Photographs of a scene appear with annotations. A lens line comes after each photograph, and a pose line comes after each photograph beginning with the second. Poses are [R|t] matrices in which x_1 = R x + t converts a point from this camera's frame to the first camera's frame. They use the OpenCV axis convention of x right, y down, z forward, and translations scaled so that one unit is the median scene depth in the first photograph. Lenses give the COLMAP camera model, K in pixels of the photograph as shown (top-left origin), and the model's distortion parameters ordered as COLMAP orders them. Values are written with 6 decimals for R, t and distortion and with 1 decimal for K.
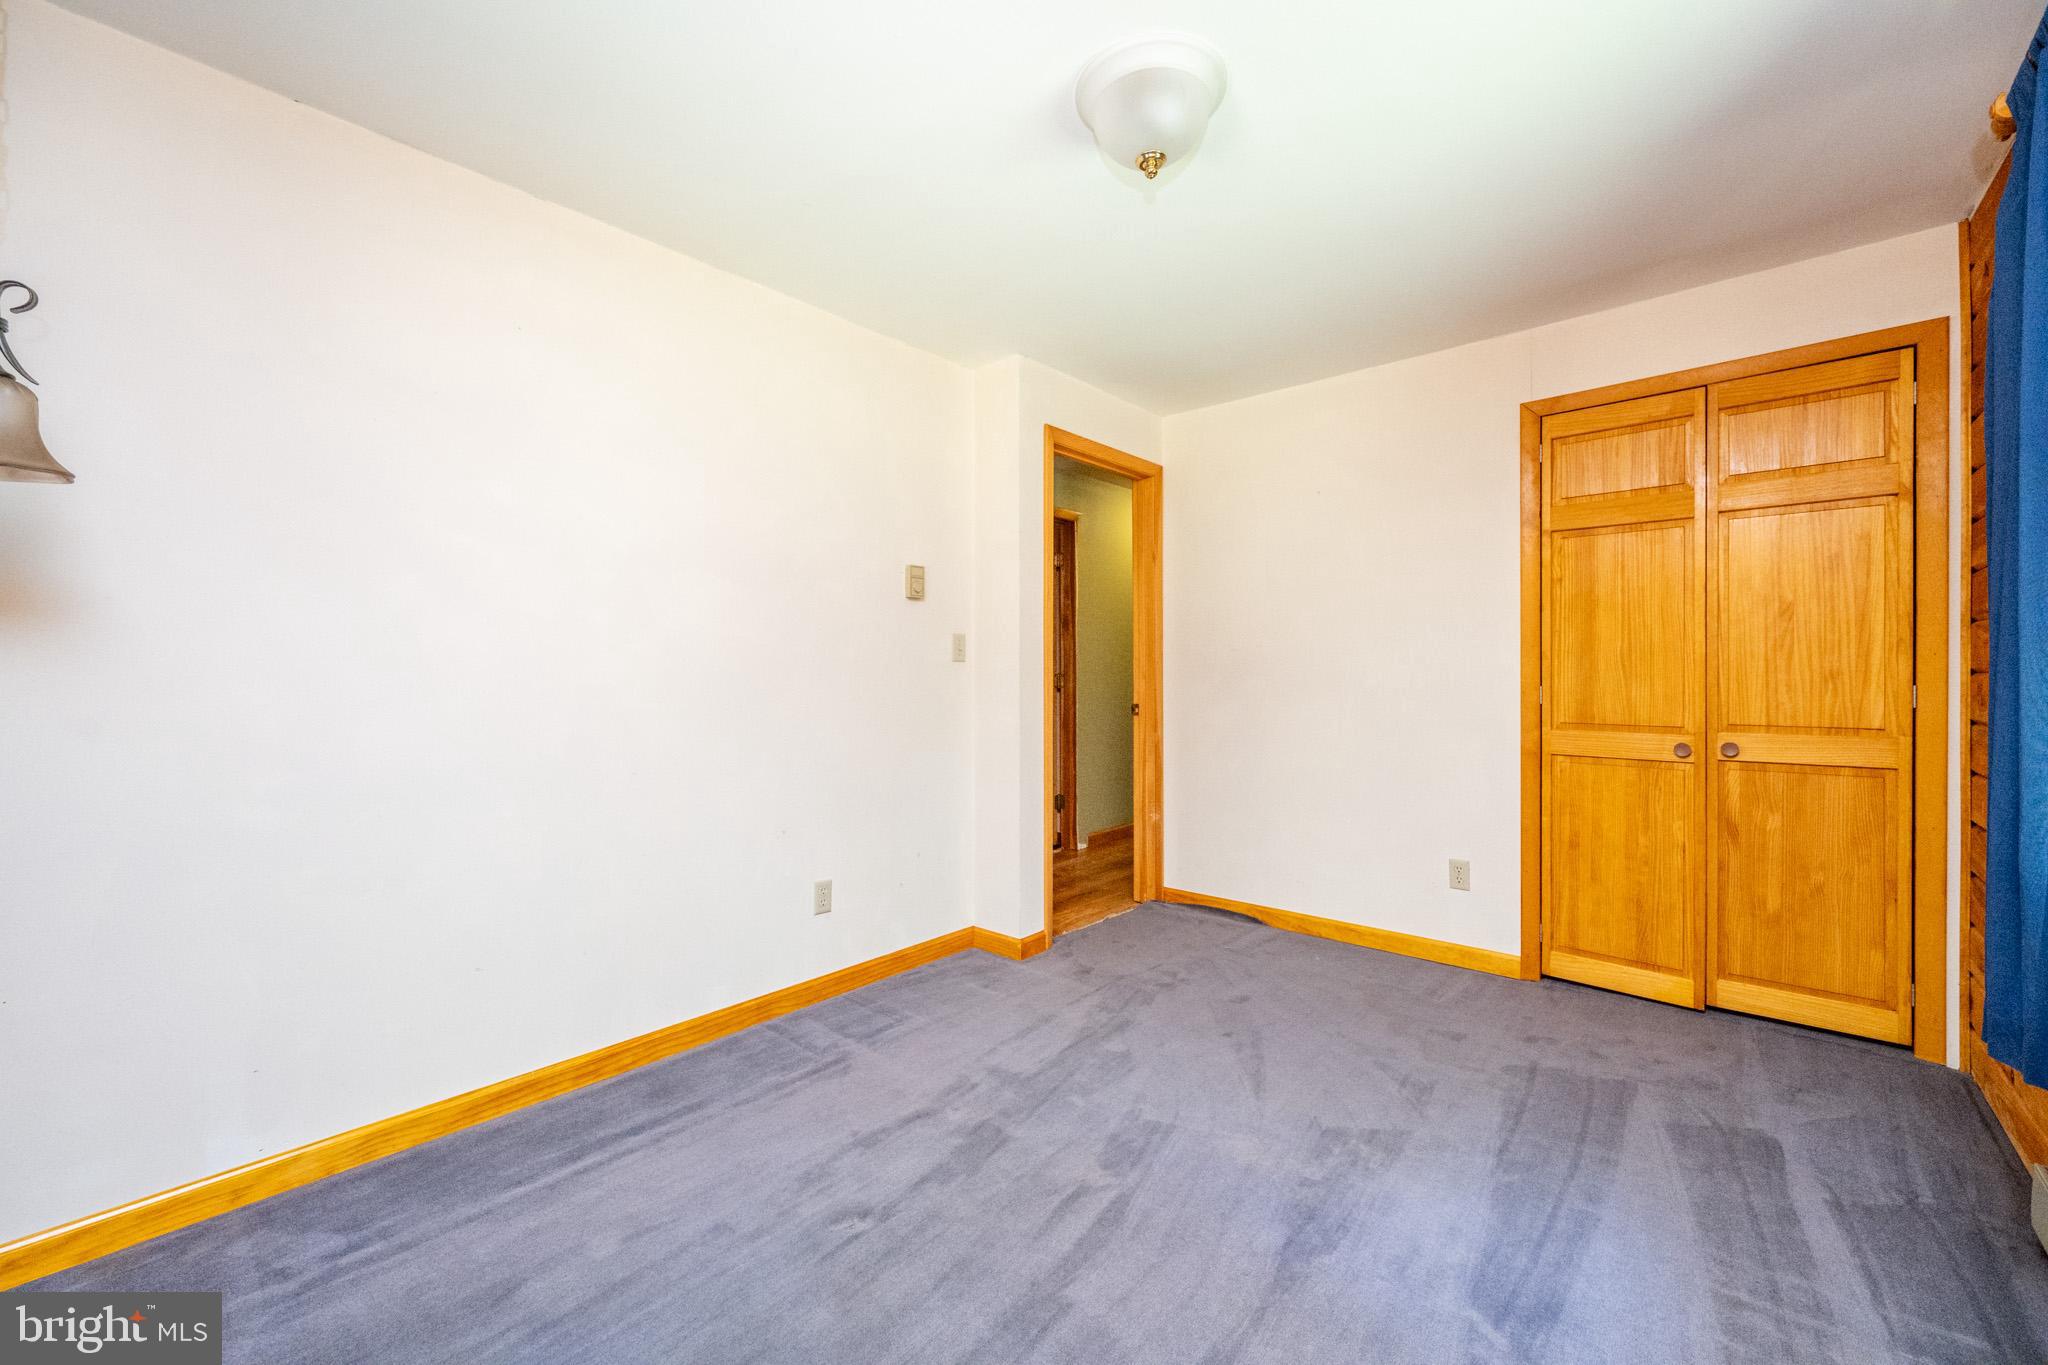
lens RADIAL K [[817.5, 0, 1039.6], [0, 817.5, 679.1], [0, 0, 1]] dist [-0.003449, 0.000001]
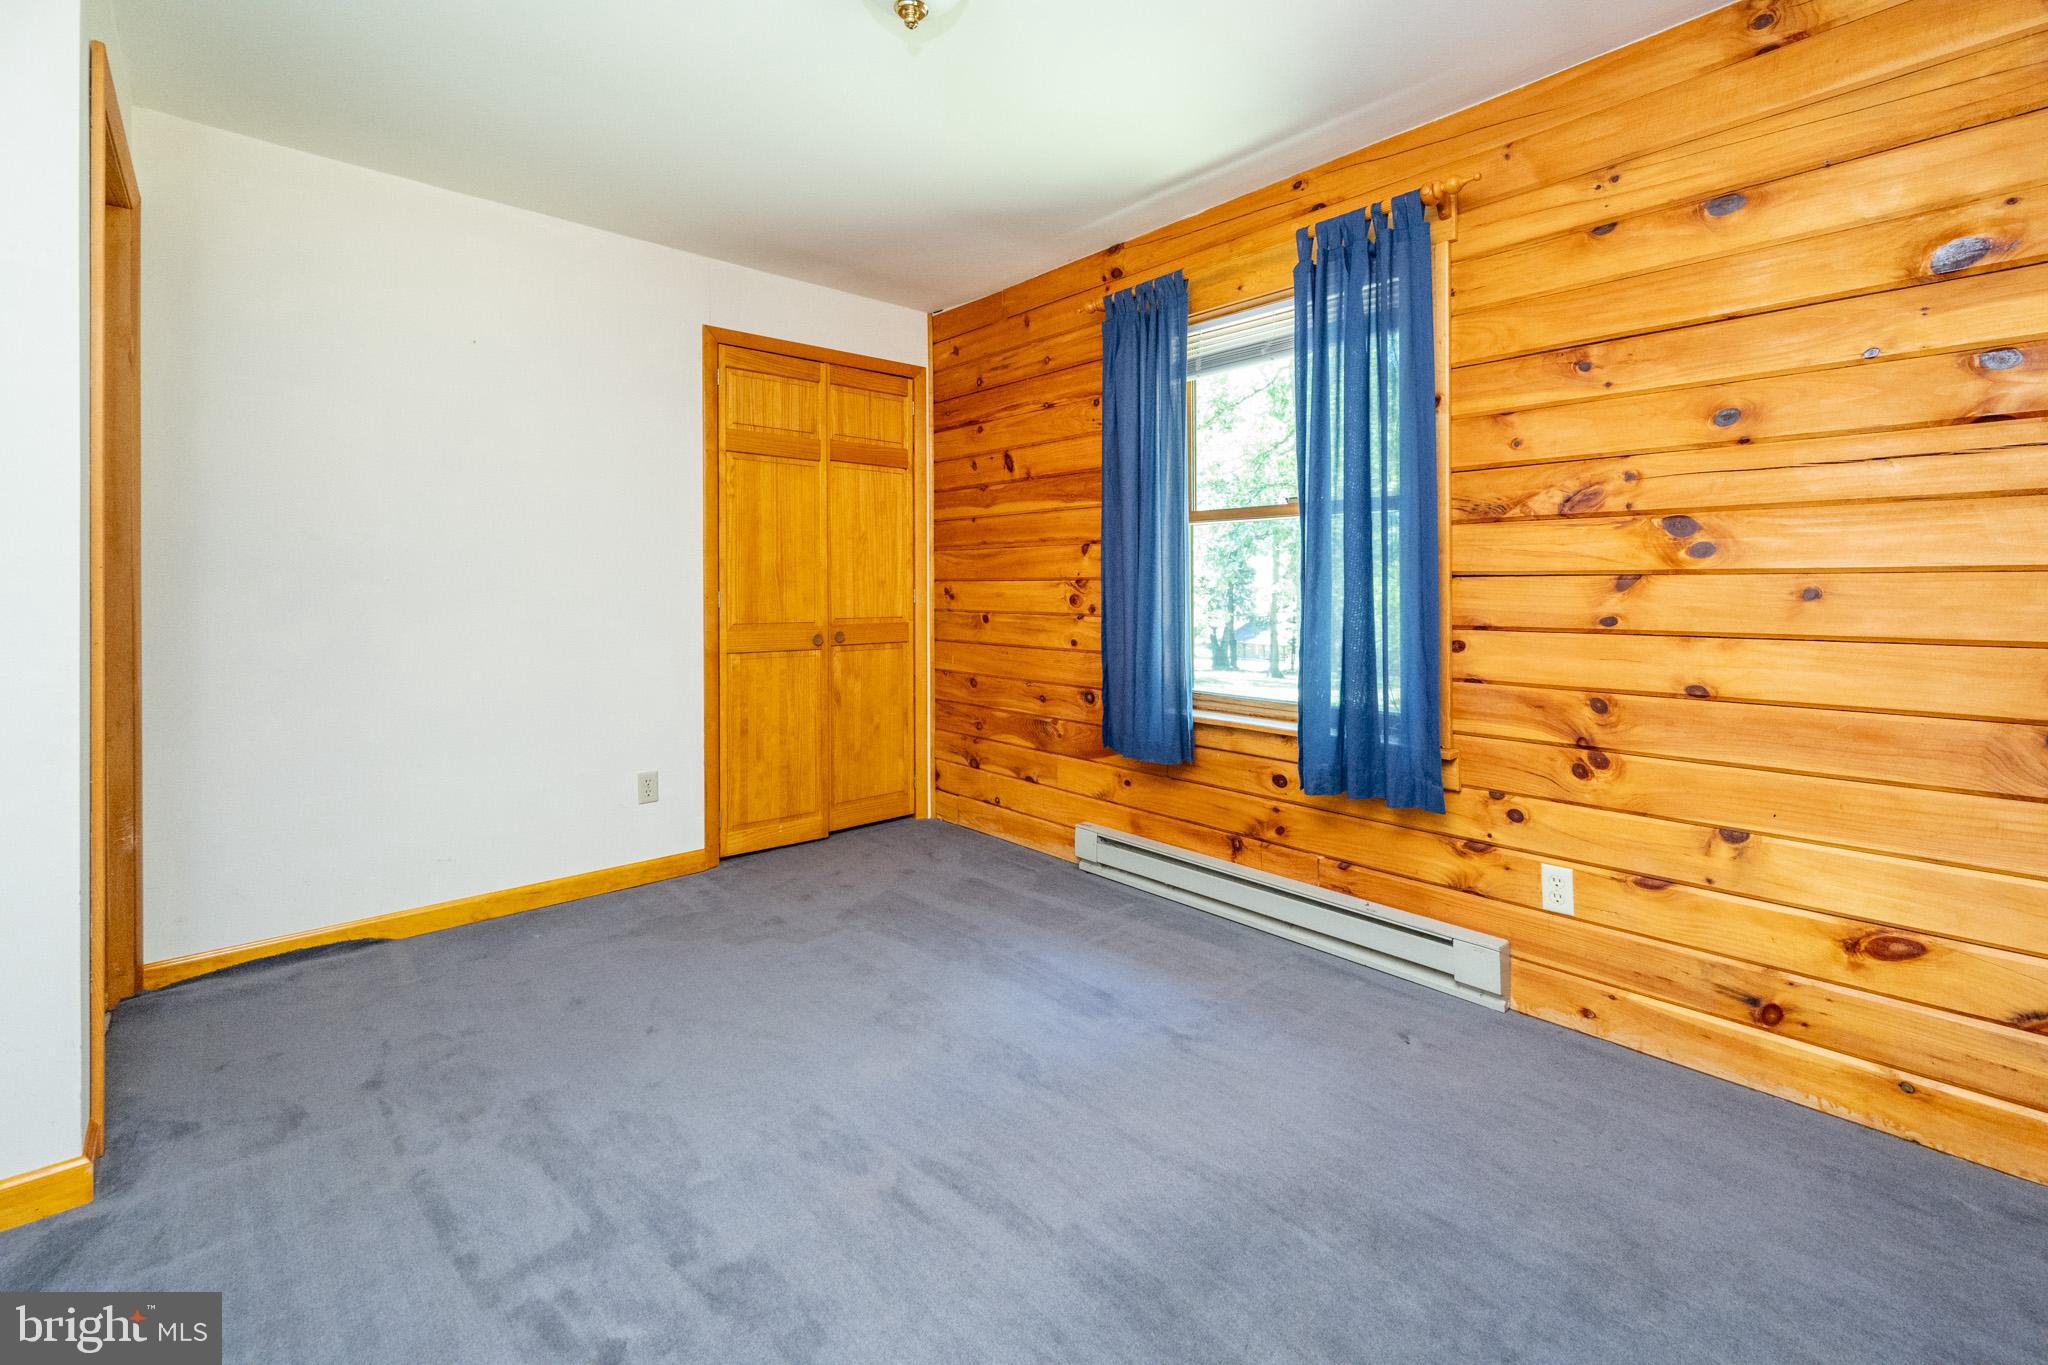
lens RADIAL K [[854.2, 0, 1060.8], [0, 854.2, 587.3], [0, 0, 1]] dist [-0.000953, -0.000062]
pose [[0.101964, -0.001366, 0.994787, -0.508198], [0.004465, 0.999990, 0.000915, 0.004505], [-0.994778, 0.004348, 0.101969, 0.474986]]
